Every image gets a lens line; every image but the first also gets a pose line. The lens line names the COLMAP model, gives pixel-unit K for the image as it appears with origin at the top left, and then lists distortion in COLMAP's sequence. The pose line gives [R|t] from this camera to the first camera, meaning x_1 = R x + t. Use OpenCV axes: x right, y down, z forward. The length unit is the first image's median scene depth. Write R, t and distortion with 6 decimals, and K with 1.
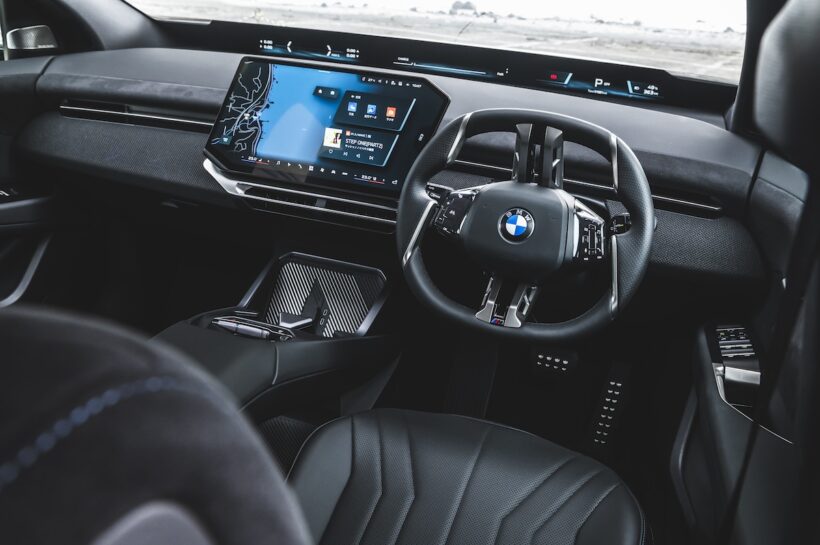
lens RADIAL K [[787.5, 0, 409.9], [0, 787.5, 275.0], [0, 0, 1]] dist [-0.079763, 0.000000]
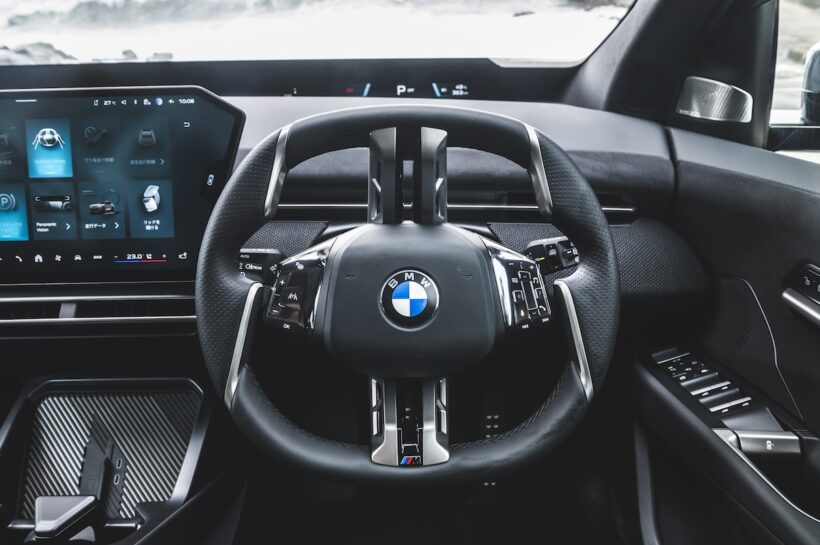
lens RADIAL K [[574.6, 0, 416.4], [0, 574.6, 265.2], [0, 0, 1]] dist [-0.058565, 0.008362]
pose [[0.922088, -0.204286, 0.328666, 0.002723], [0.206825, 0.977988, 0.027623, -0.094356], [-0.327075, 0.042506, 0.944042, 0.561895]]
